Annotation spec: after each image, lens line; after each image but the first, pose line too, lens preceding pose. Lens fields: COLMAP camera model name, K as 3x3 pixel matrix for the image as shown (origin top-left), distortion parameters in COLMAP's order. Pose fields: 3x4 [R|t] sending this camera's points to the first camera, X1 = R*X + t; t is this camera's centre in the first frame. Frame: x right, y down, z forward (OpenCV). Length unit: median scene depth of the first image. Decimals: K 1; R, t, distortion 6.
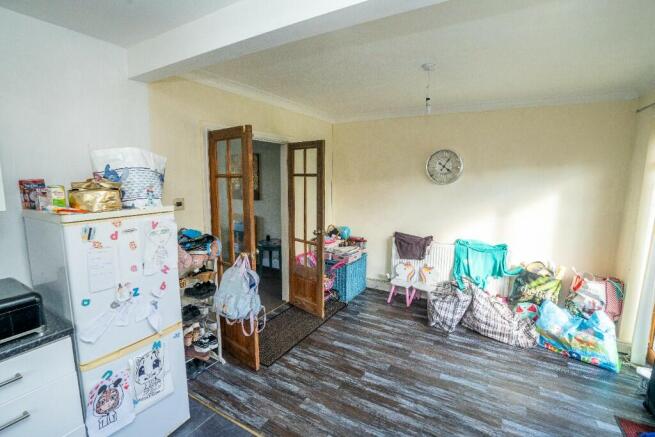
lens RADIAL K [[301.1, 0, 312.4], [0, 301.1, 216.2], [0, 0, 1]] dist [-0.059511, 0.020979]
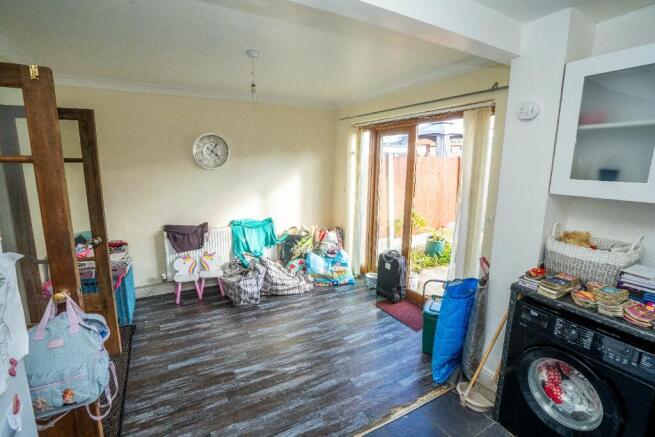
lens RADIAL K [[304.6, 0, 327.5], [0, 304.6, 218.5], [0, 0, 1]] dist [-0.064848, 0.022340]
pose [[0.491789, -0.154817, 0.856840, -0.418998], [0.105367, 0.987416, 0.117933, -0.035241], [-0.864315, 0.032284, 0.501913, 0.251864]]
